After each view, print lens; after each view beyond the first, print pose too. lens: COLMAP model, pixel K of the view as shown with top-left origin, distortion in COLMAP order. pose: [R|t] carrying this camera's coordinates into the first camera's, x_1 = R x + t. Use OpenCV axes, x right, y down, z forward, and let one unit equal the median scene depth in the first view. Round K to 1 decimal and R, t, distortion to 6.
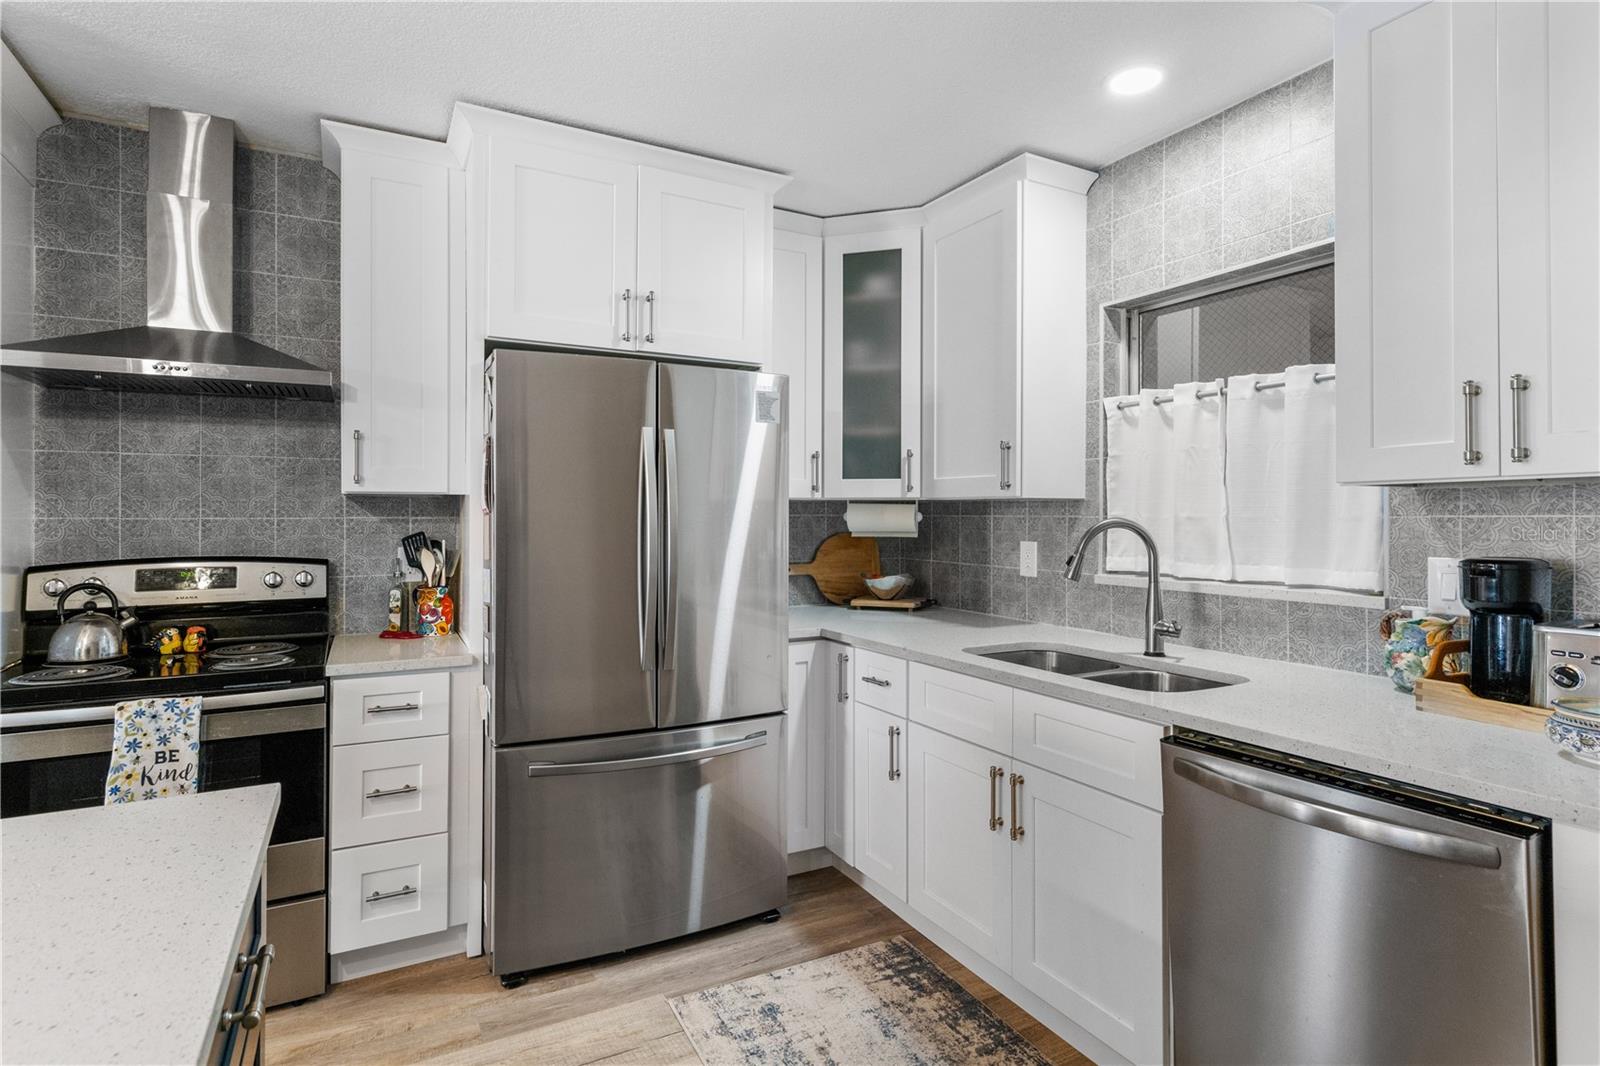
lens RADIAL K [[822.7, 0, 802.1], [0, 822.7, 518.1], [0, 0, 1]] dist [0.000298, 0.001251]
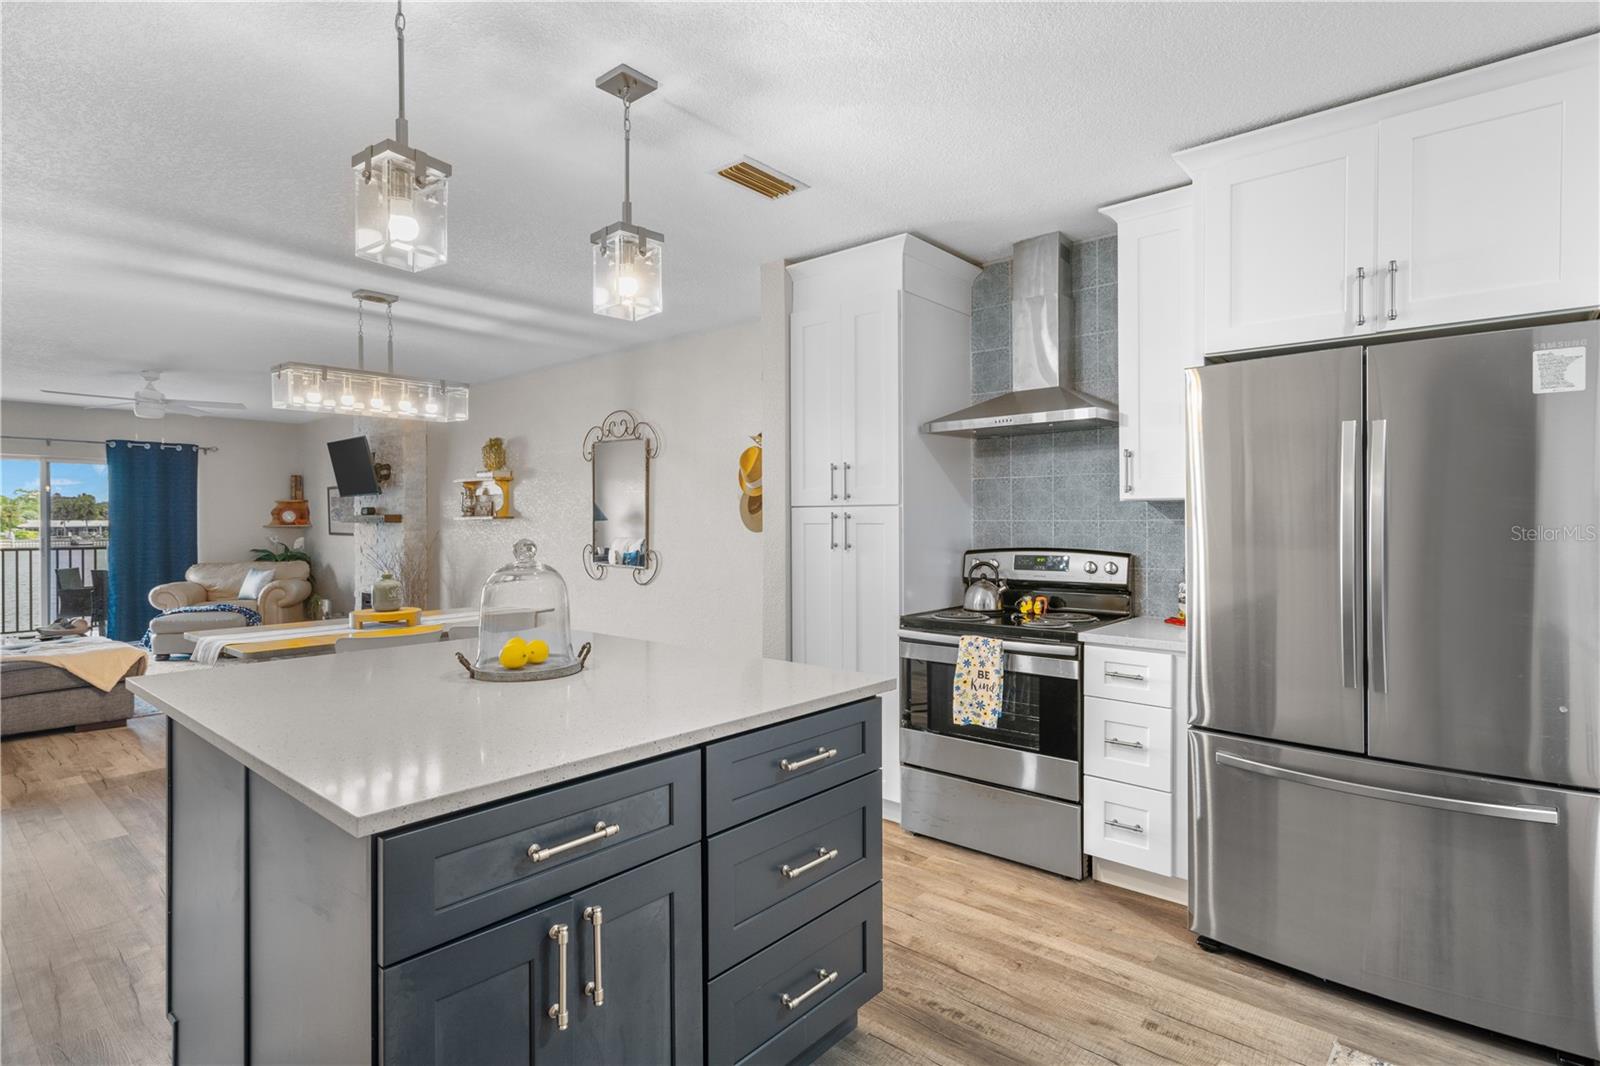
lens RADIAL K [[822.7, 0, 801.7], [0, 822.7, 533.0], [0, 0, 1]] dist [0.000298, 0.001251]
pose [[0.348741, 0.014488, -0.937107, 0.476485], [0.003790, 0.999851, 0.016869, -0.004264], [0.937212, -0.009434, 0.348634, 0.120156]]
